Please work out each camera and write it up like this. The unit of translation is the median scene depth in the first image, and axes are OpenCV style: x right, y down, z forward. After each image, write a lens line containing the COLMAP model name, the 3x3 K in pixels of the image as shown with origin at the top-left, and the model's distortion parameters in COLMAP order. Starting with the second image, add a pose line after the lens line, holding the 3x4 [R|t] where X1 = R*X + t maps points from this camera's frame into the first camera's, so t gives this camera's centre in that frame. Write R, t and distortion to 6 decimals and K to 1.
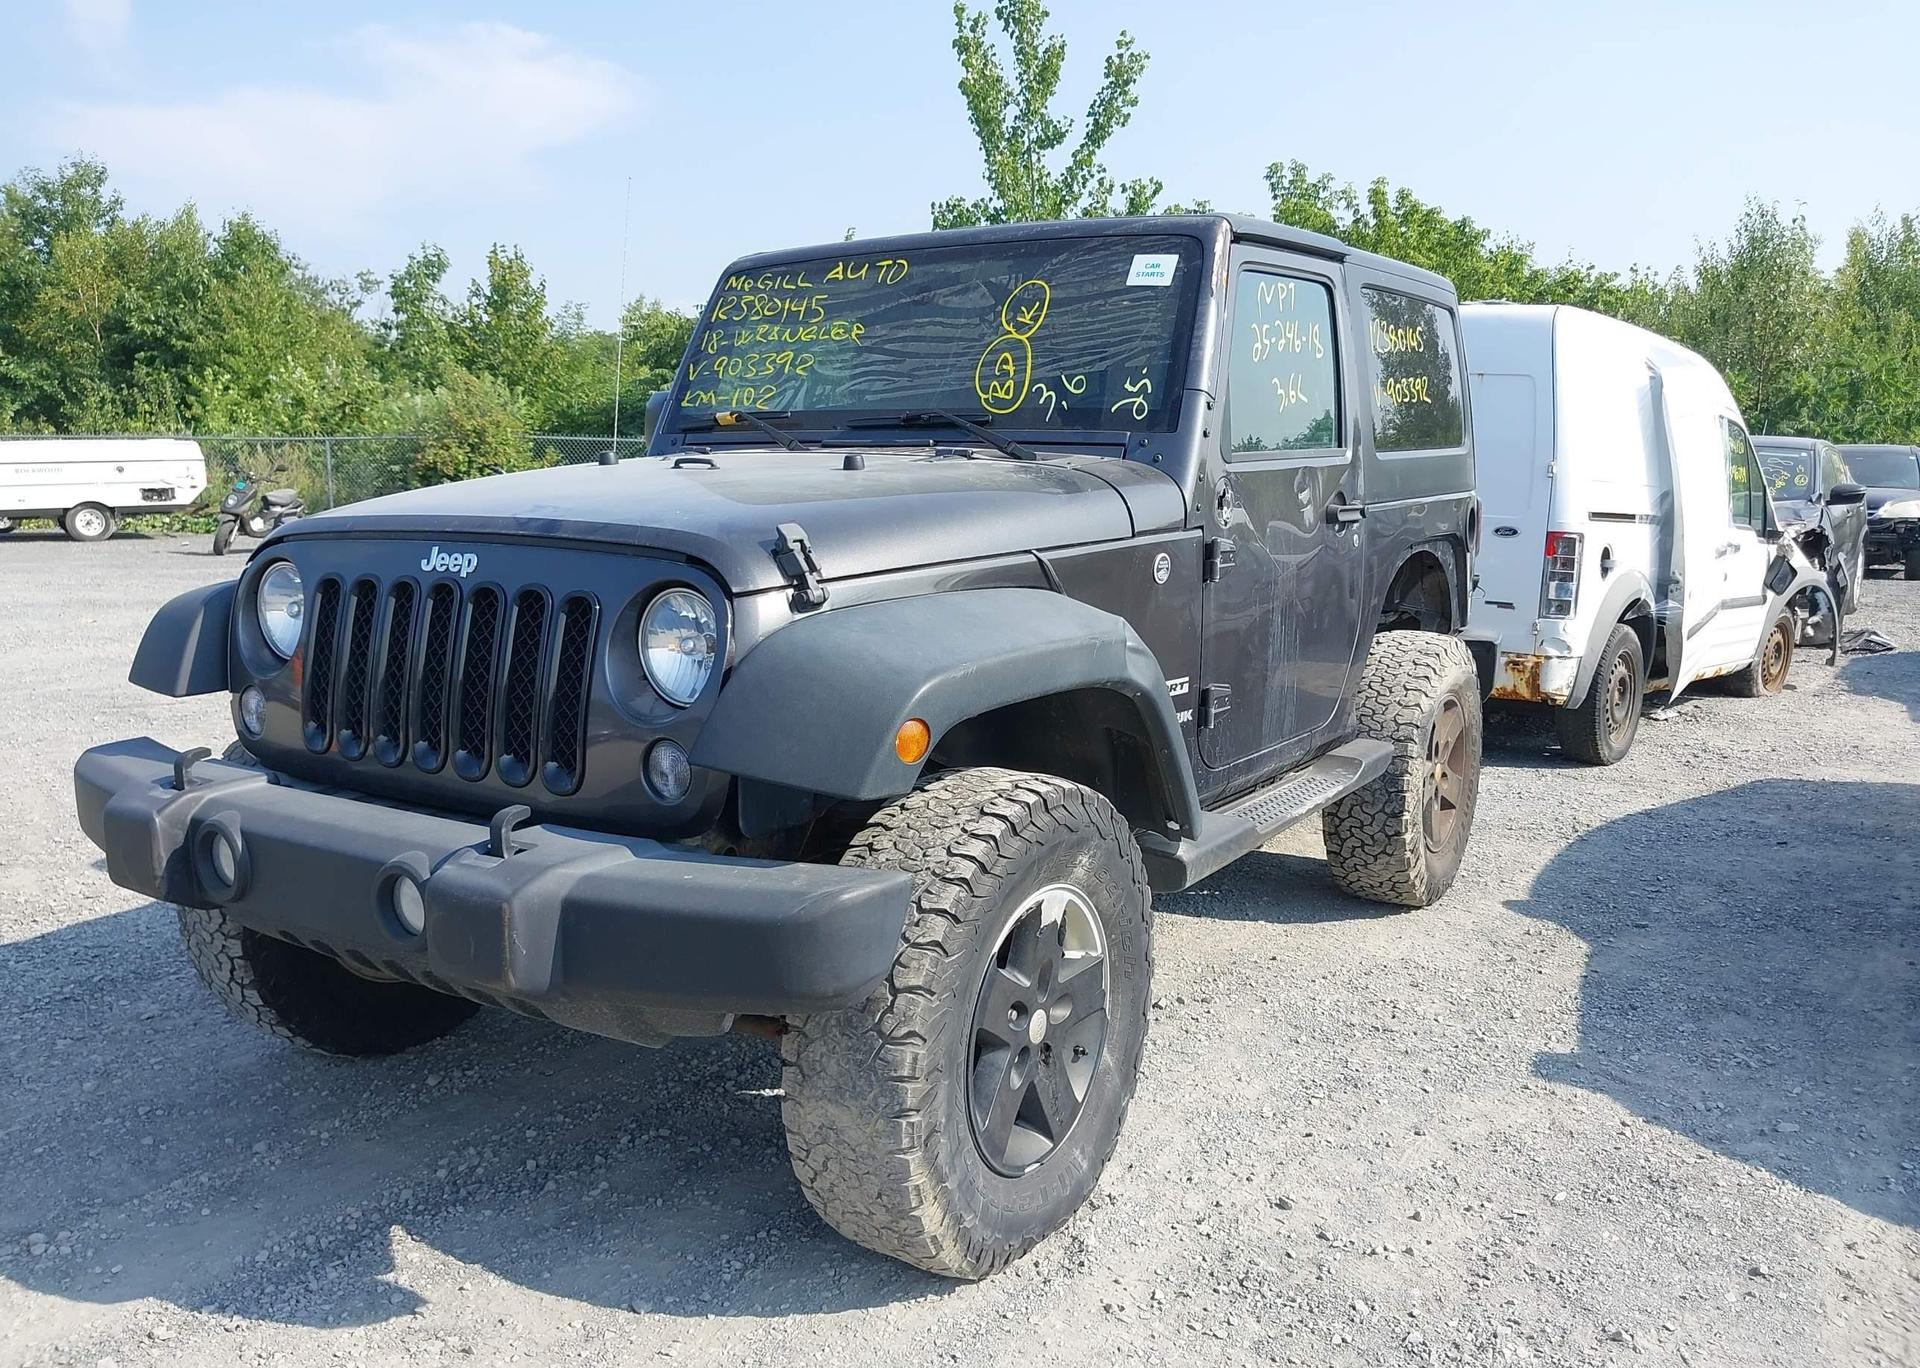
lens RADIAL K [[1521.2, 0, 994.4], [0, 1521.2, 699.9], [0, 0, 1]] dist [0.038331, -0.054037]
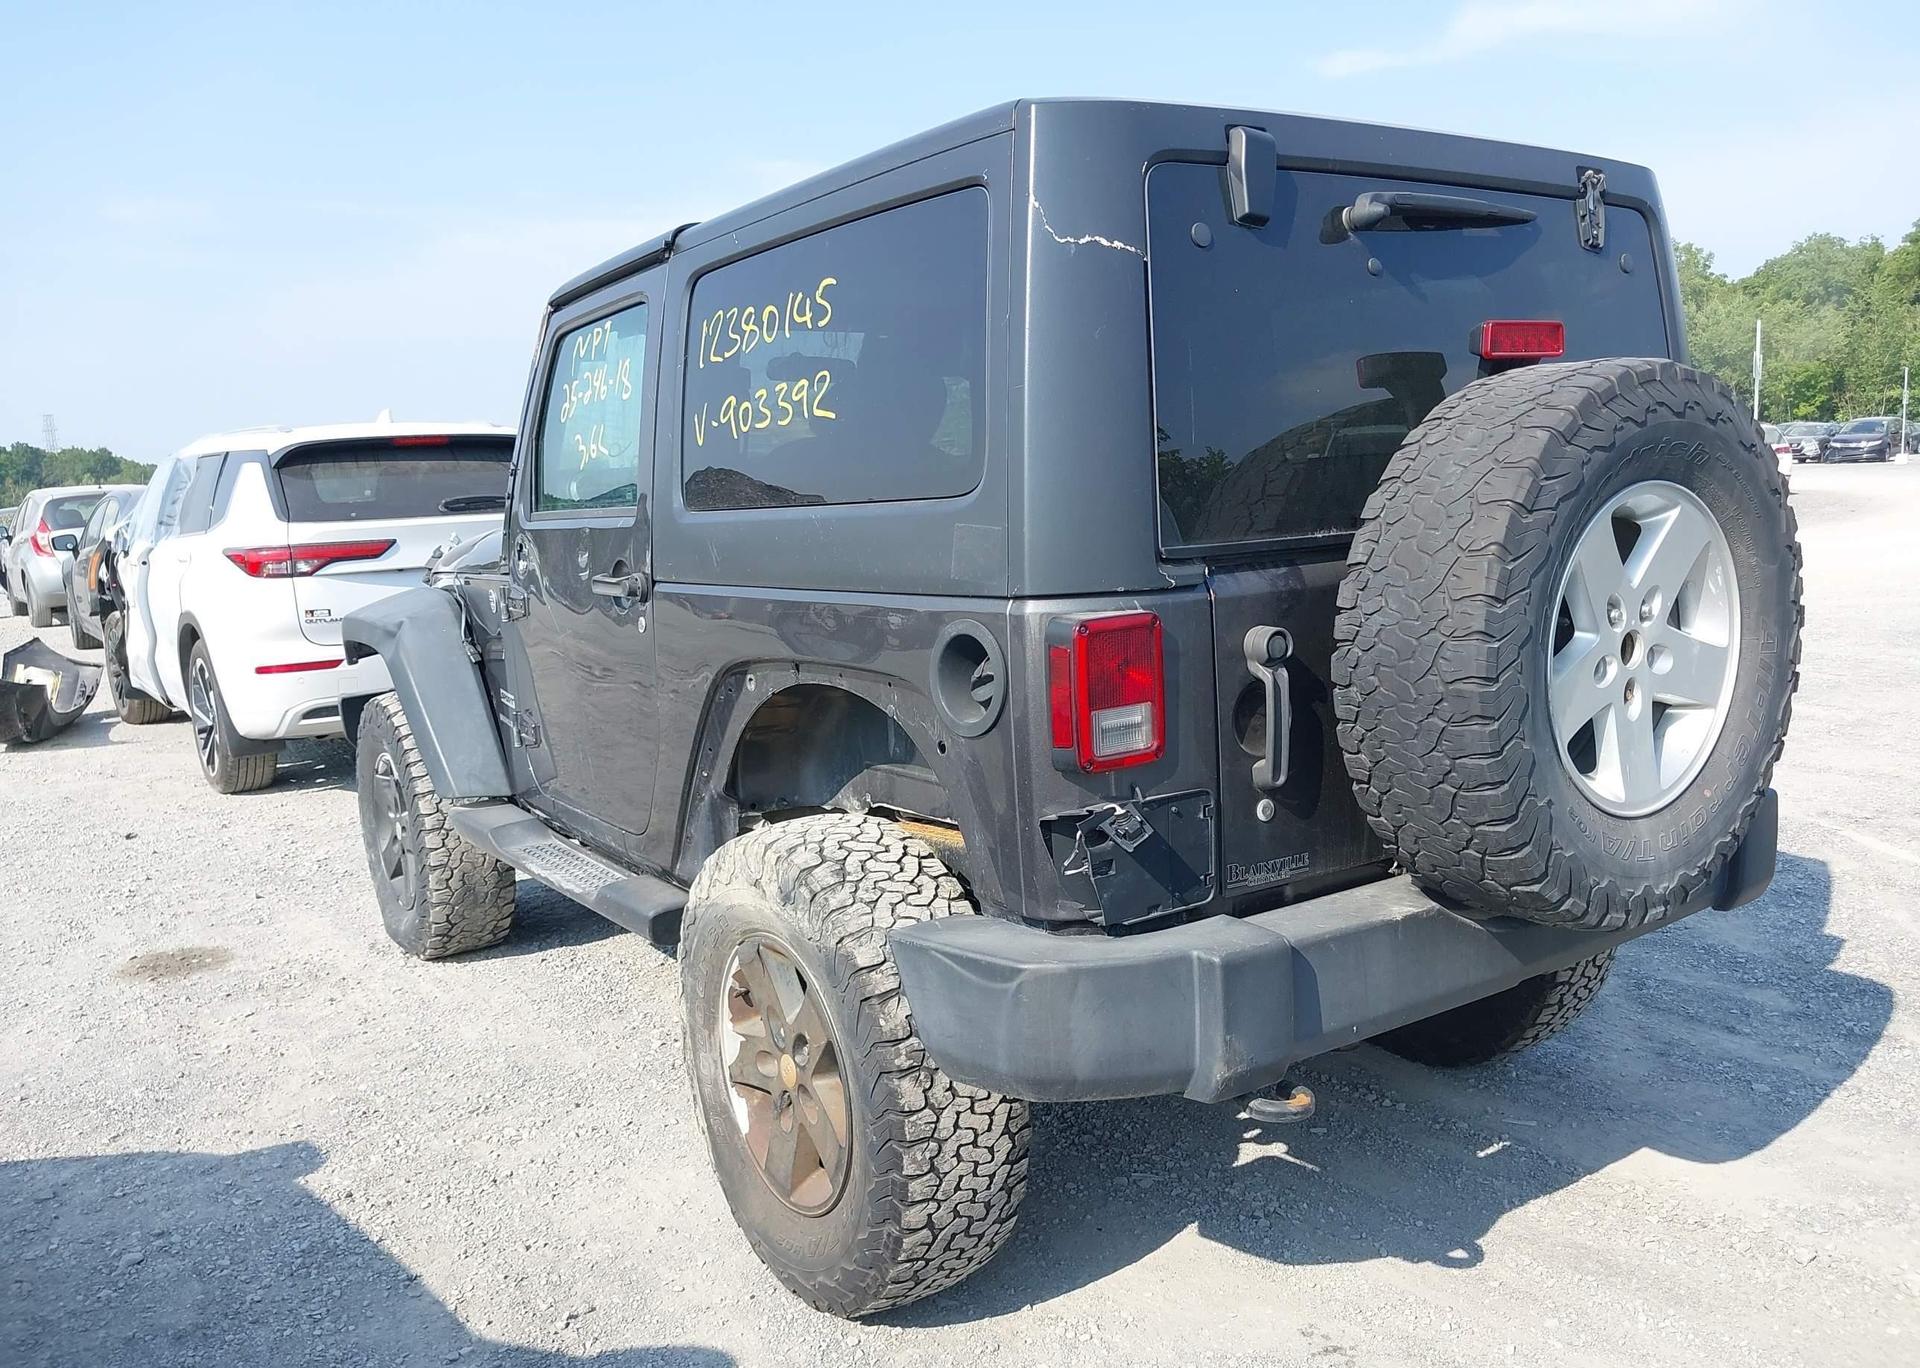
lens RADIAL K [[1521.2, 0, 996.7], [0, 1521.2, 720.5], [0, 0, 1]] dist [0.038331, -0.054037]
pose [[-0.398327, 0.161630, -0.902891, 1.032576], [-0.105657, 0.969715, 0.220205, -0.292065], [0.911138, 0.183111, -0.369186, 1.722912]]
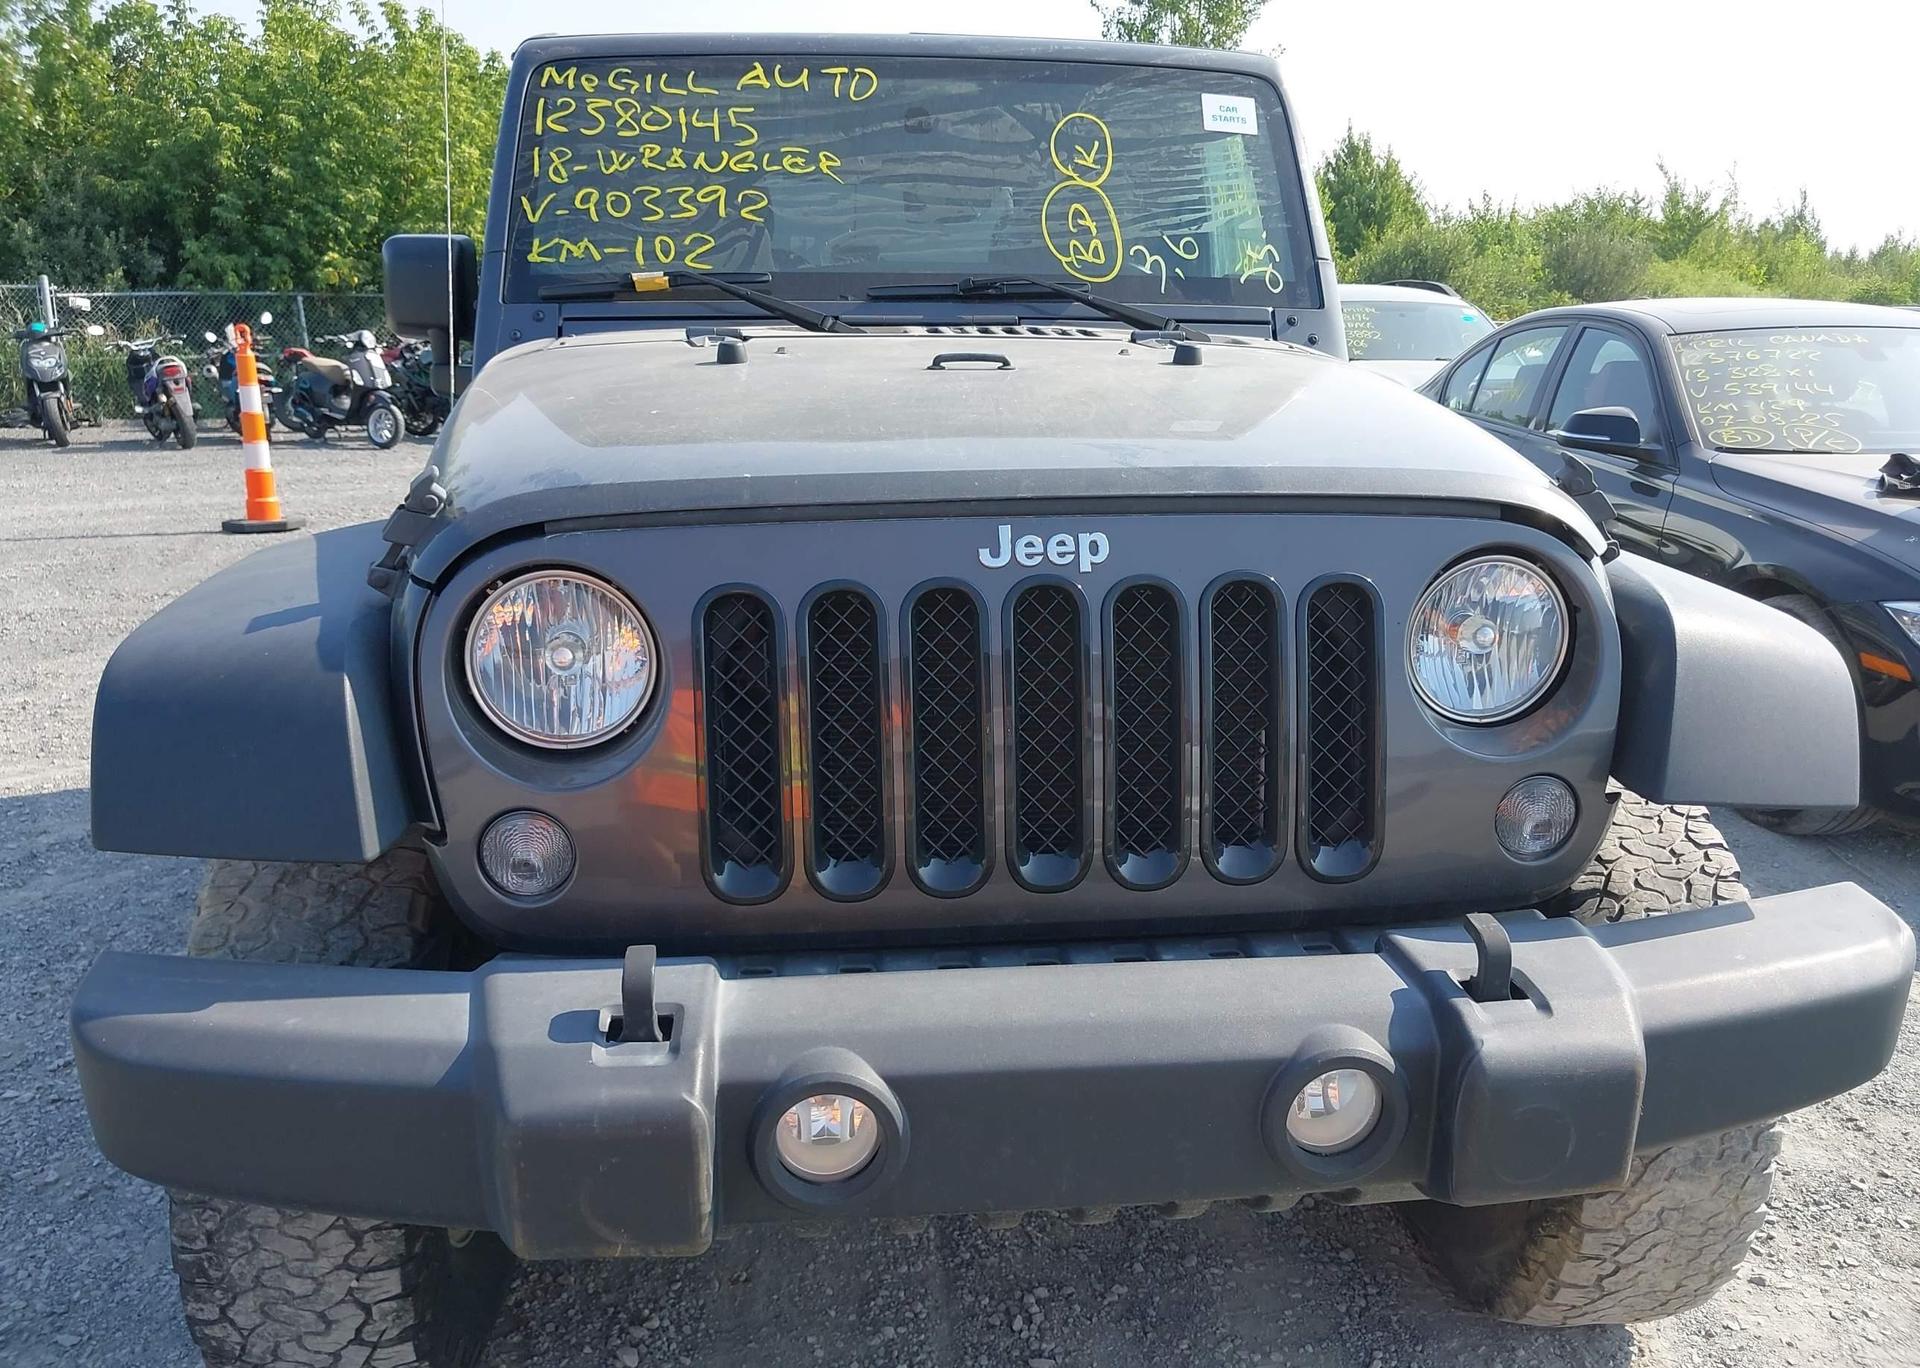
lens RADIAL K [[1521.2, 0, 910.6], [0, 1521.2, 646.3], [0, 0, 1]] dist [0.038331, -0.054037]
pose [[0.806294, -0.128608, 0.577365, -0.558023], [0.089255, 0.991354, 0.096179, -0.085678], [-0.584743, -0.026015, 0.810802, 0.410019]]
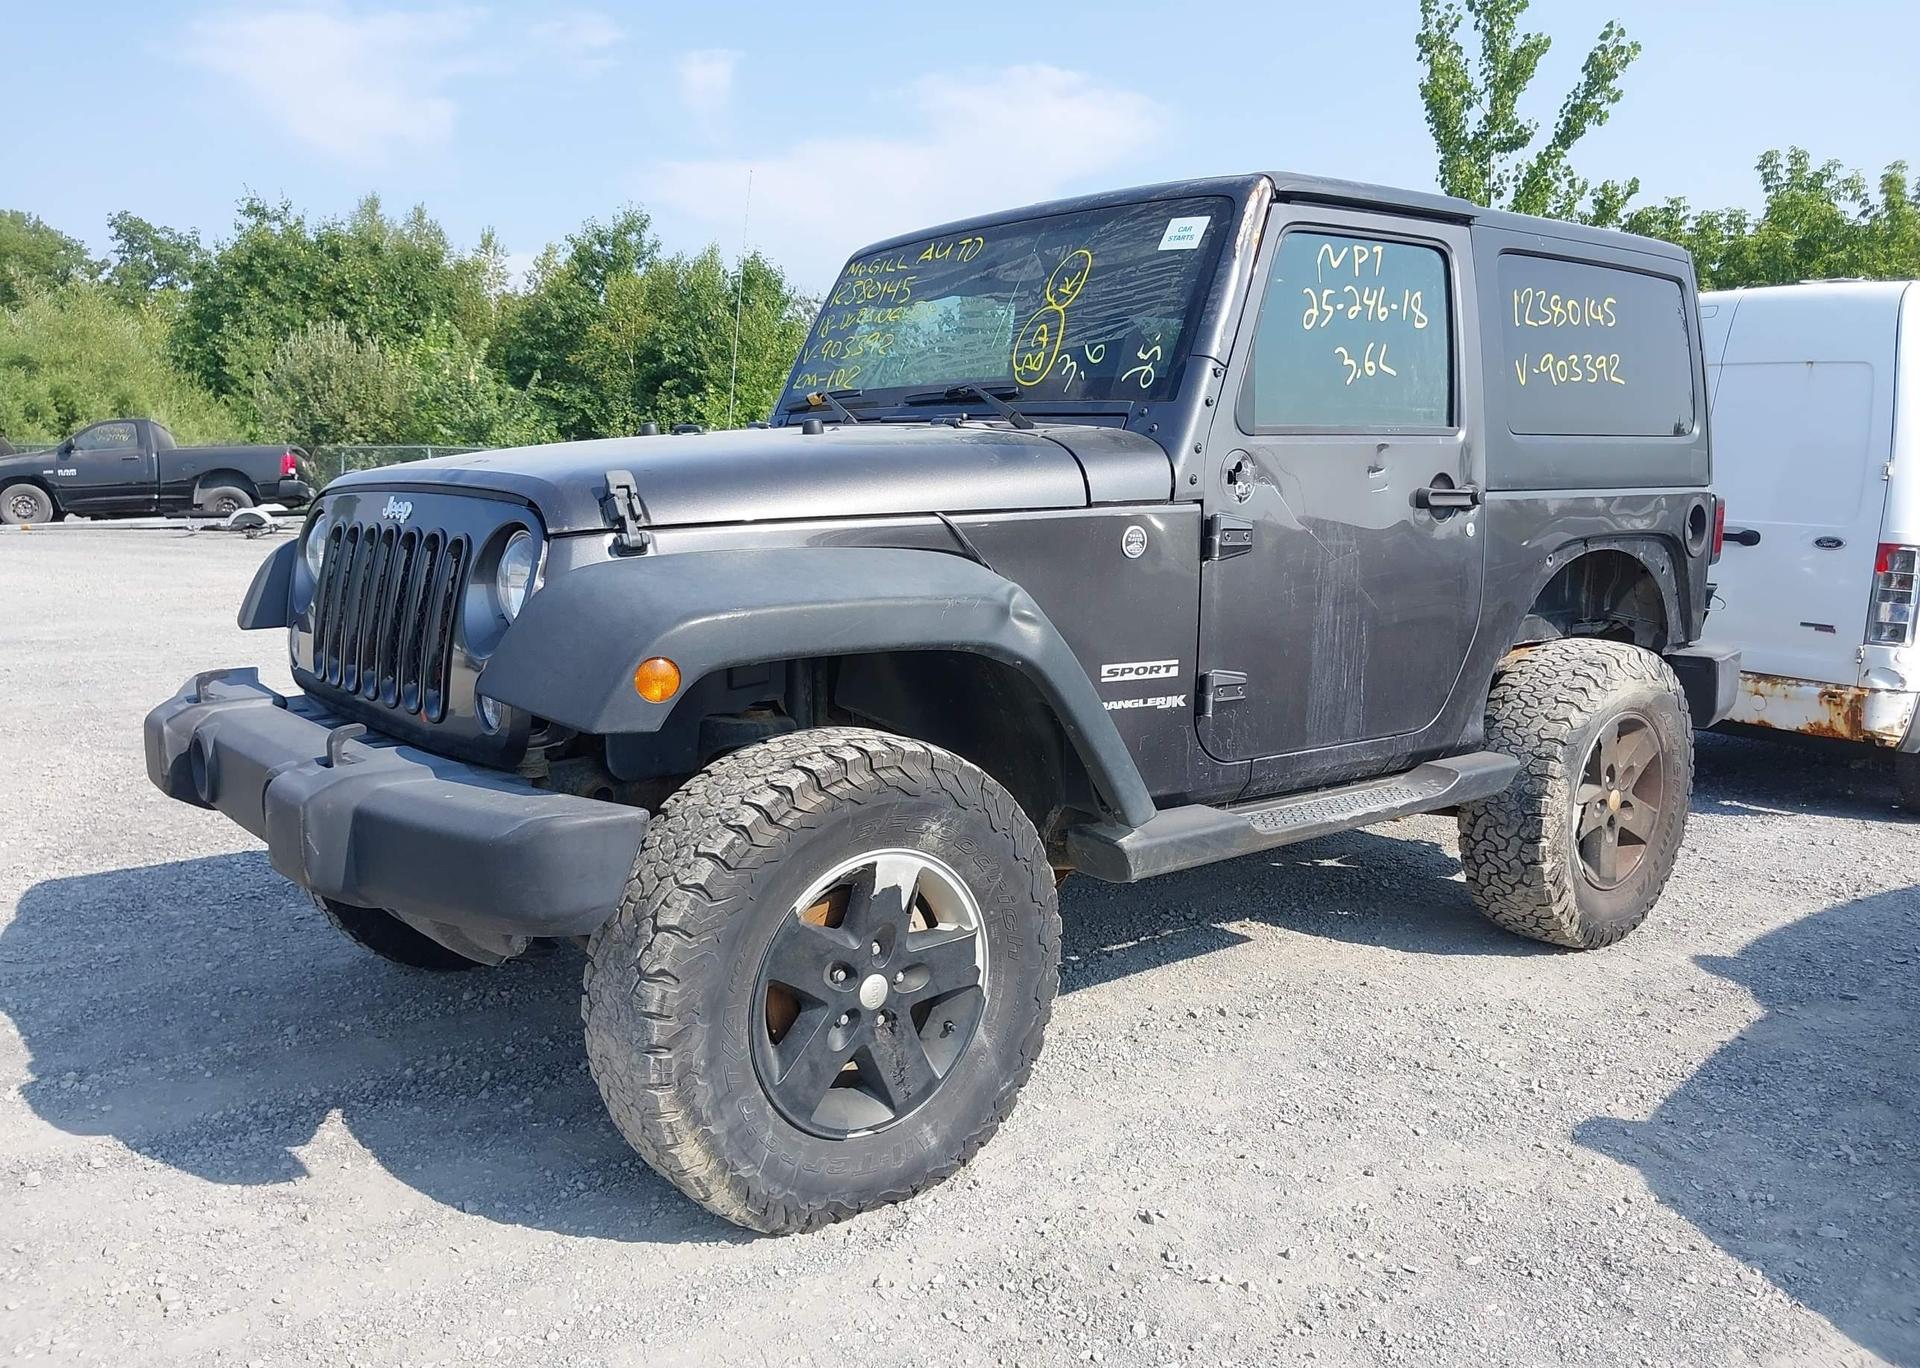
lens RADIAL K [[1521.2, 0, 997.7], [0, 1521.2, 703.4], [0, 0, 1]] dist [0.038331, -0.054037]
pose [[0.951798, 0.054255, -0.301888, 0.293819], [-0.058085, 0.998305, -0.003717, 0.020996], [0.301175, 0.021073, 0.953336, 0.063604]]
